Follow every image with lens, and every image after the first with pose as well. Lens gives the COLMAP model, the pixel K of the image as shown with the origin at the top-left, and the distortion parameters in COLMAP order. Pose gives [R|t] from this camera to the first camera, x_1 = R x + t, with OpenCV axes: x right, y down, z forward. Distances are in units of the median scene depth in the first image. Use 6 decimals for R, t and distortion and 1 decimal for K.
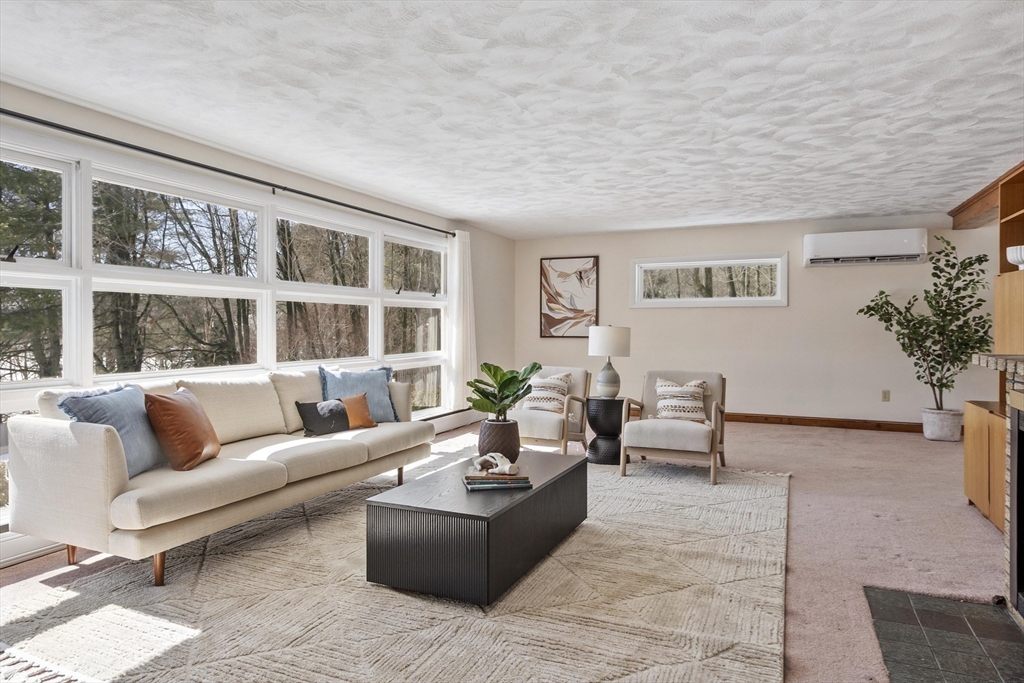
lens RADIAL K [[626.7, 0, 505.3], [0, 626.7, 340.2], [0, 0, 1]] dist [0.008347, -0.006730]
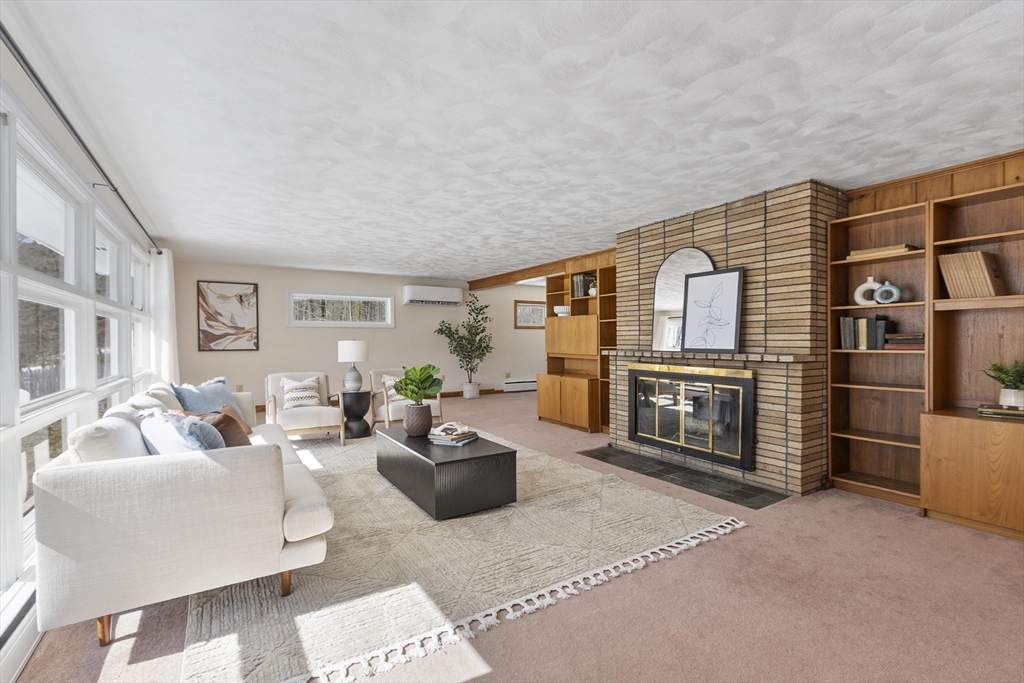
lens RADIAL K [[455.9, 0, 505.2], [0, 455.9, 348.2], [0, 0, 1]] dist [-0.001545, 0.001170]
pose [[0.556737, -0.018127, 0.830491, -0.660289], [0.022612, 0.999722, 0.006663, -0.005853], [-0.830381, 0.015070, 0.556993, 0.193979]]
